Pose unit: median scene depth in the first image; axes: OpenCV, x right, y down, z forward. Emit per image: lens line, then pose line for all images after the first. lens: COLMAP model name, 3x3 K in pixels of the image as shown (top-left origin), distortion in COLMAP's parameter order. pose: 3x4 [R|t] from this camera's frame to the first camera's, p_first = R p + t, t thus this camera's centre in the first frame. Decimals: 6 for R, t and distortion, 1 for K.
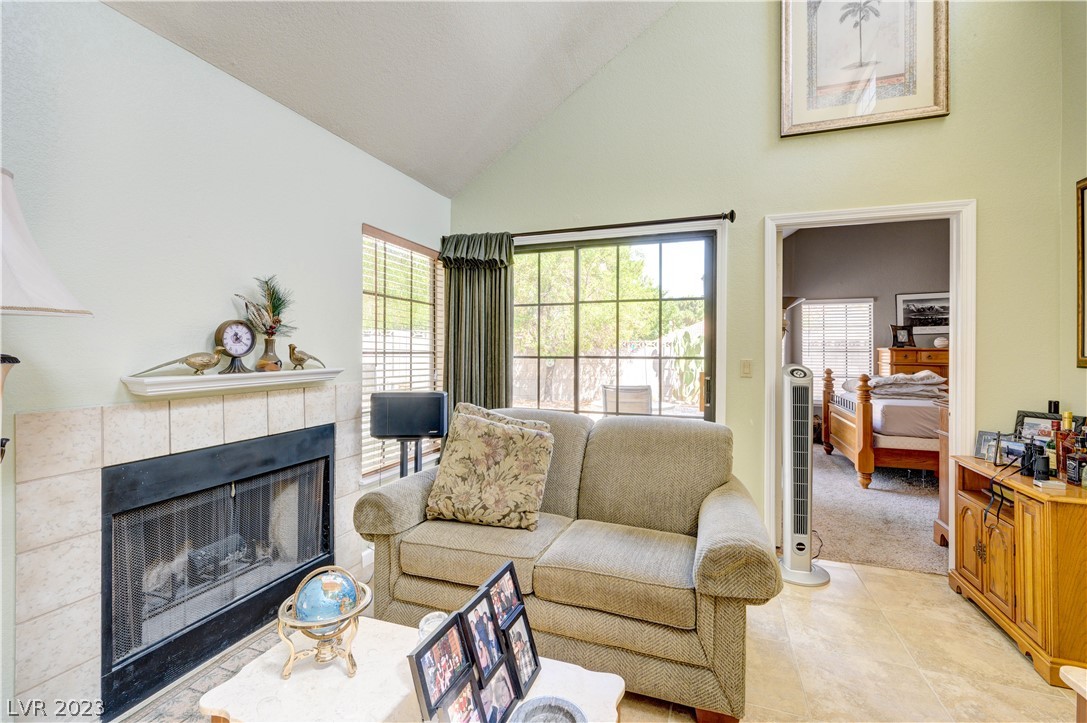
lens RADIAL K [[483.2, 0, 541.9], [0, 483.2, 349.0], [0, 0, 1]] dist [0.001350, 0.000120]
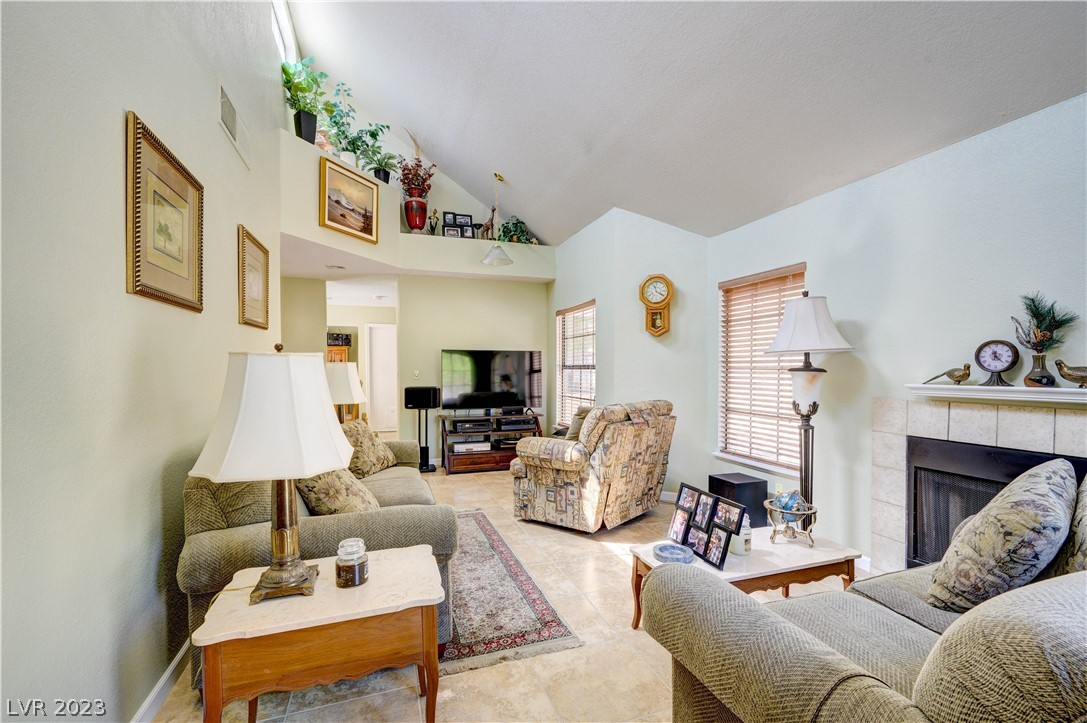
lens RADIAL K [[483.2, 0, 541.9], [0, 483.2, 349.0], [0, 0, 1]] dist [0.001350, 0.000120]
pose [[-0.749101, -0.012243, -0.662343, 0.301199], [0.010008, 0.999506, -0.029795, -0.005022], [0.662380, -0.028948, -0.748608, 0.366205]]
